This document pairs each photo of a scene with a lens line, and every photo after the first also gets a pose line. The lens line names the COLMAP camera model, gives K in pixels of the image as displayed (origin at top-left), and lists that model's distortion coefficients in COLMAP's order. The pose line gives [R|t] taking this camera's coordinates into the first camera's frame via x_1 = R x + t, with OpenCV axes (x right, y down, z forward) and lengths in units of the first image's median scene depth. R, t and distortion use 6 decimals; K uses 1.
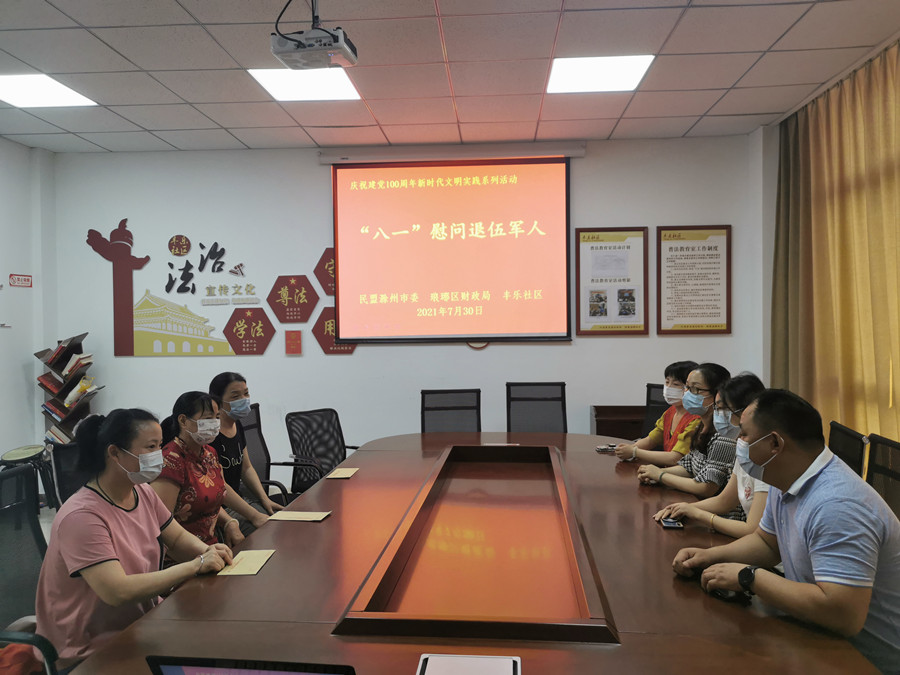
lens RADIAL K [[694.9, 0, 452.8], [0, 694.9, 328.2], [0, 0, 1]] dist [0.027163, -0.012852]
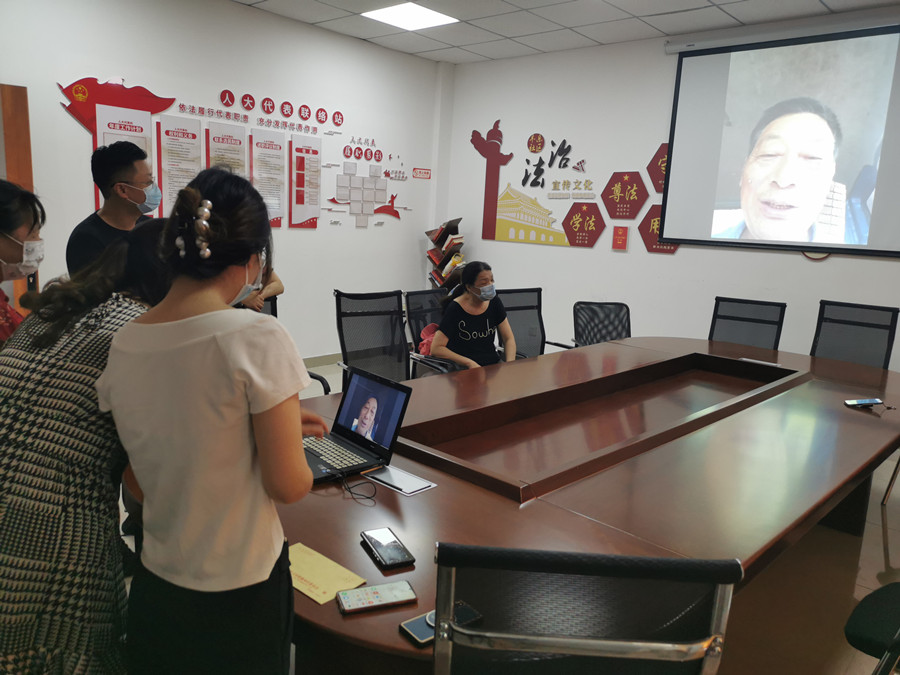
lens RADIAL K [[694.9, 0, 452.8], [0, 694.9, 341.9], [0, 0, 1]] dist [0.027163, -0.012852]
pose [[0.784534, 0.160823, -0.598868, 0.224610], [-0.058437, 0.980659, 0.186797, -0.007091], [0.617326, -0.111553, 0.778758, 0.013823]]
